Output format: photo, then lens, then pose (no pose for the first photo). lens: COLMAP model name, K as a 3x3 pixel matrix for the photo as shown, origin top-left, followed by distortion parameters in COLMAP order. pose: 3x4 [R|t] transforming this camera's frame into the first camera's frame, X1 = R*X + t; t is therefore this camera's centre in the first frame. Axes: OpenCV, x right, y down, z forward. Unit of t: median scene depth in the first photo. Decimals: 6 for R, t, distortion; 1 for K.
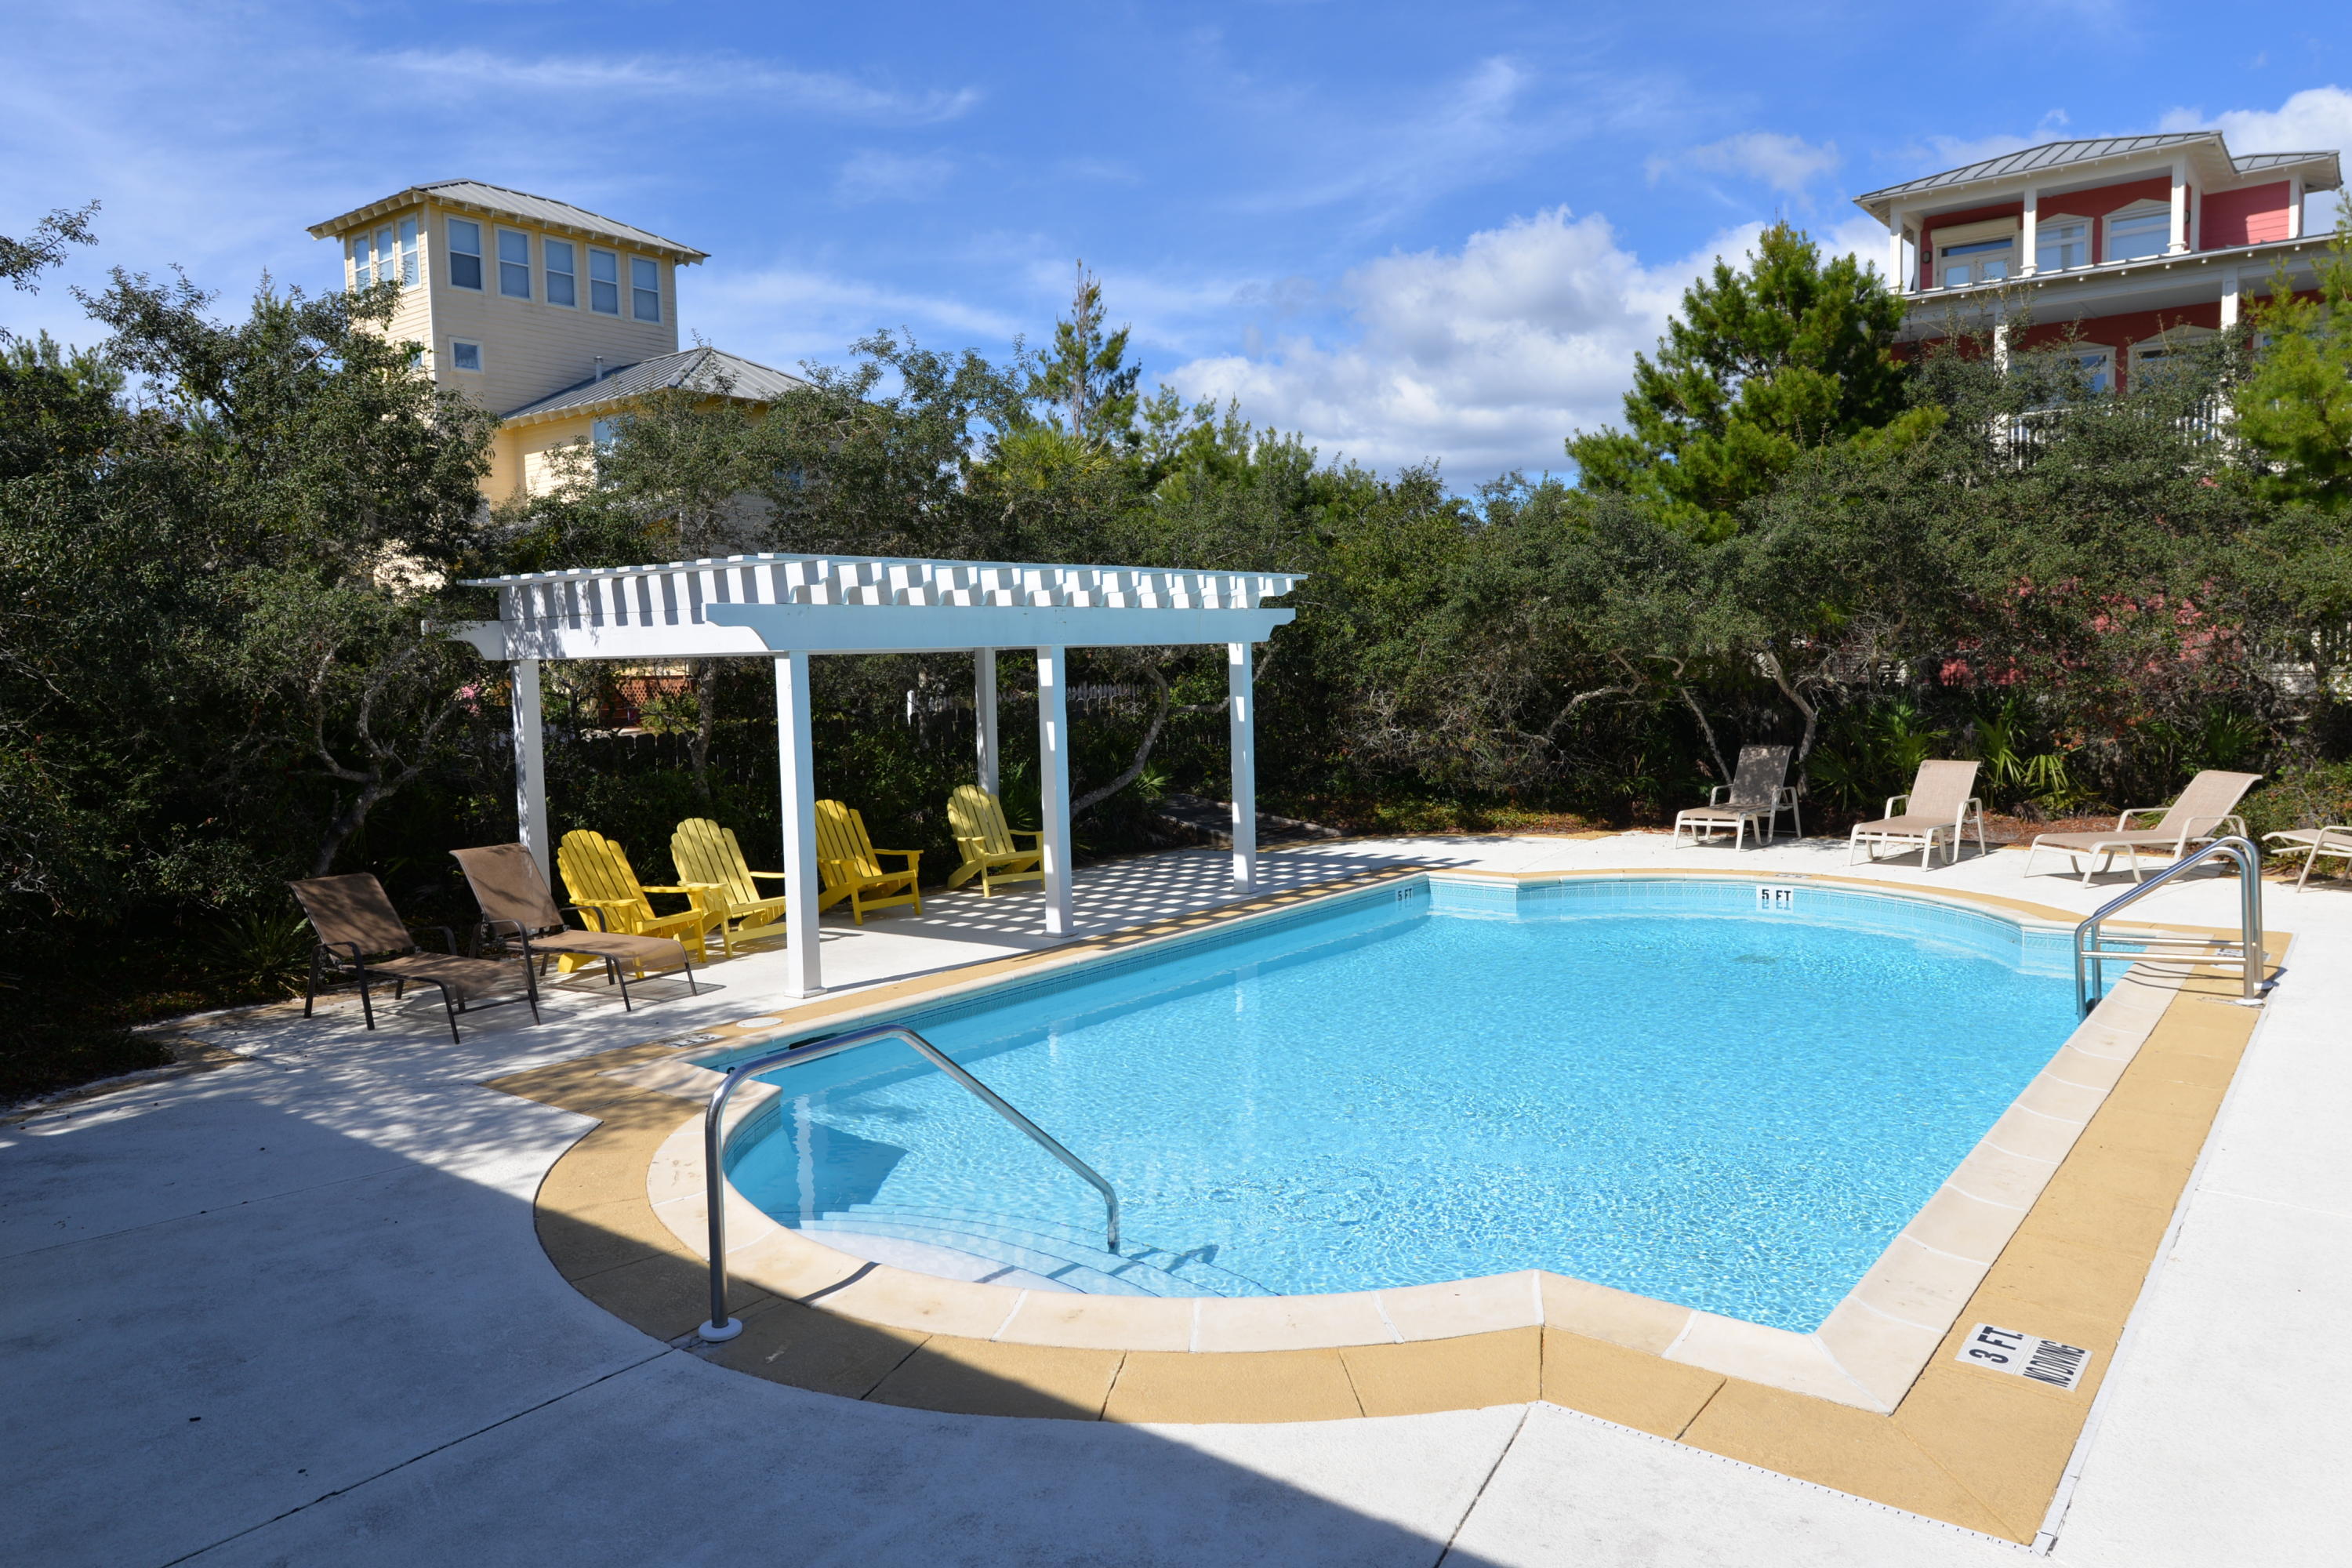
lens RADIAL K [[1576.0, 0, 1176.0], [0, 1576.0, 784.0], [0, 0, 1]] dist [0.000680, 0.002496]
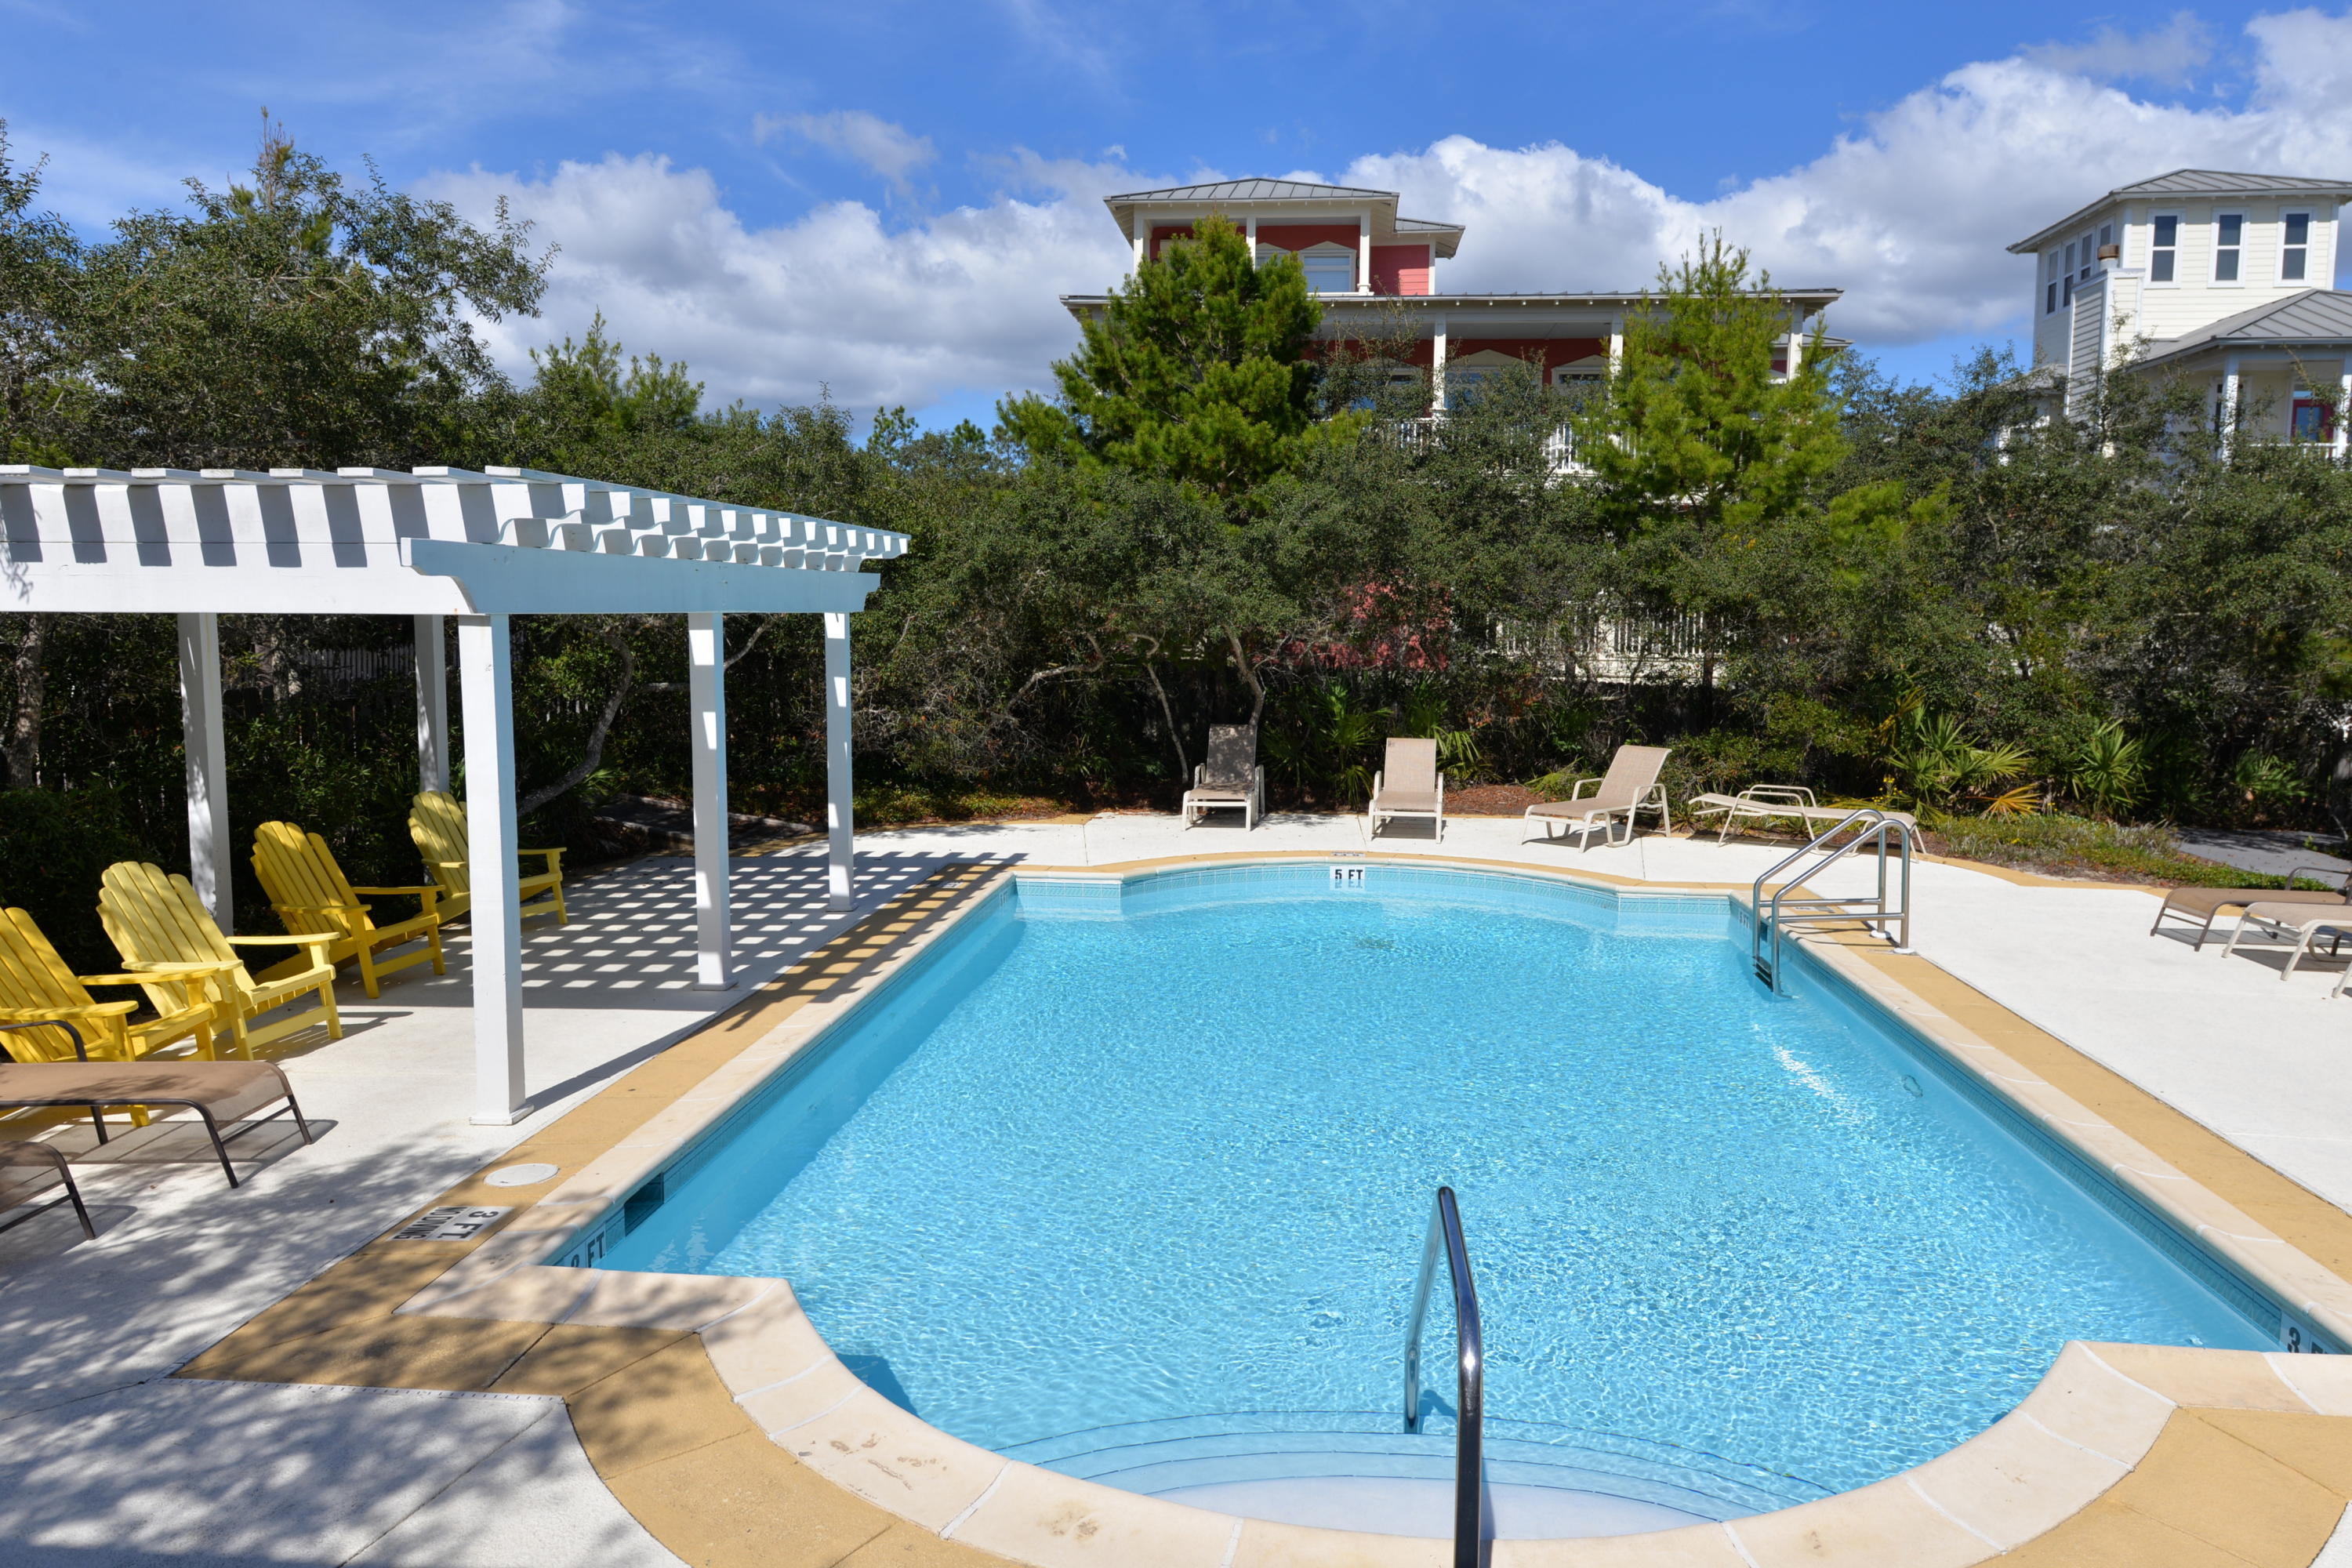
lens RADIAL K [[1576.0, 0, 1176.0], [0, 1576.0, 784.0], [0, 0, 1]] dist [0.000680, 0.002496]
pose [[0.840774, -0.030177, 0.540544, -0.254357], [0.018554, 0.999465, 0.026937, -0.017232], [-0.541067, -0.012619, 0.840885, 0.192547]]
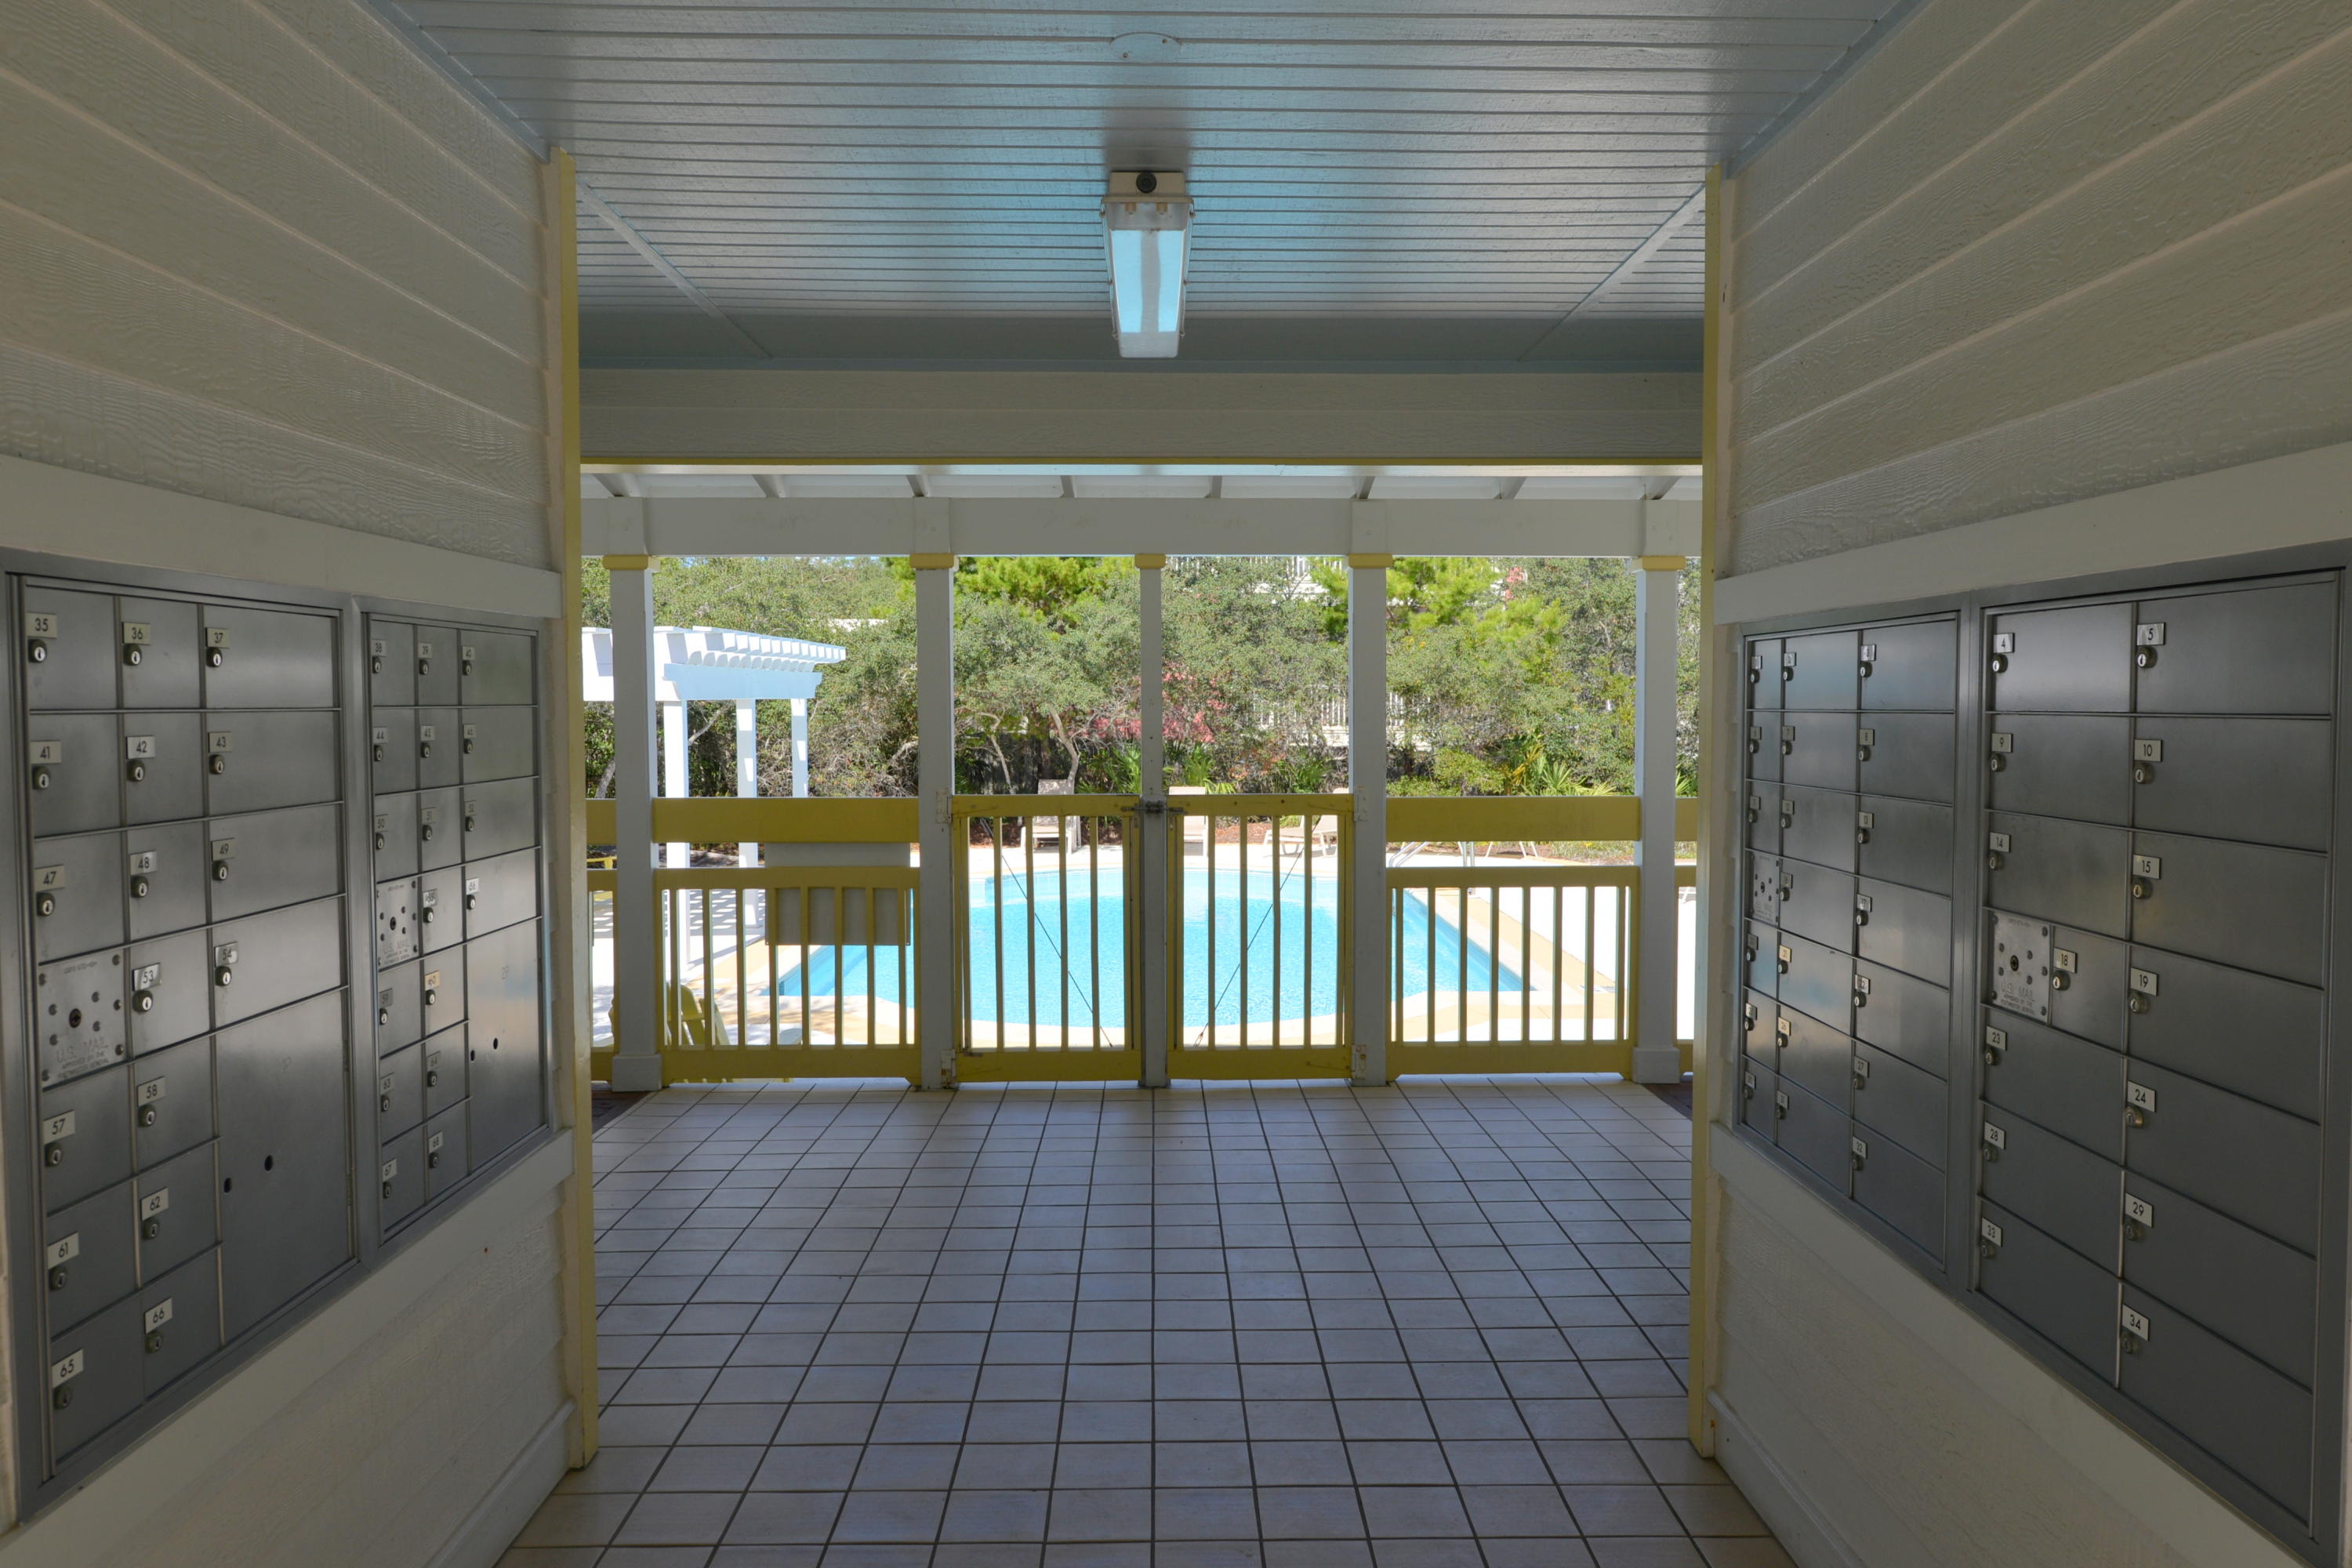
lens RADIAL K [[1576.0, 0, 1176.0], [0, 1576.0, 784.0], [0, 0, 1]] dist [0.000680, 0.002496]
pose [[0.768791, -0.014084, 0.639345, -0.513116], [0.038766, 0.998945, -0.024608, 0.021028], [-0.638324, 0.043704, 0.768526, -0.150648]]
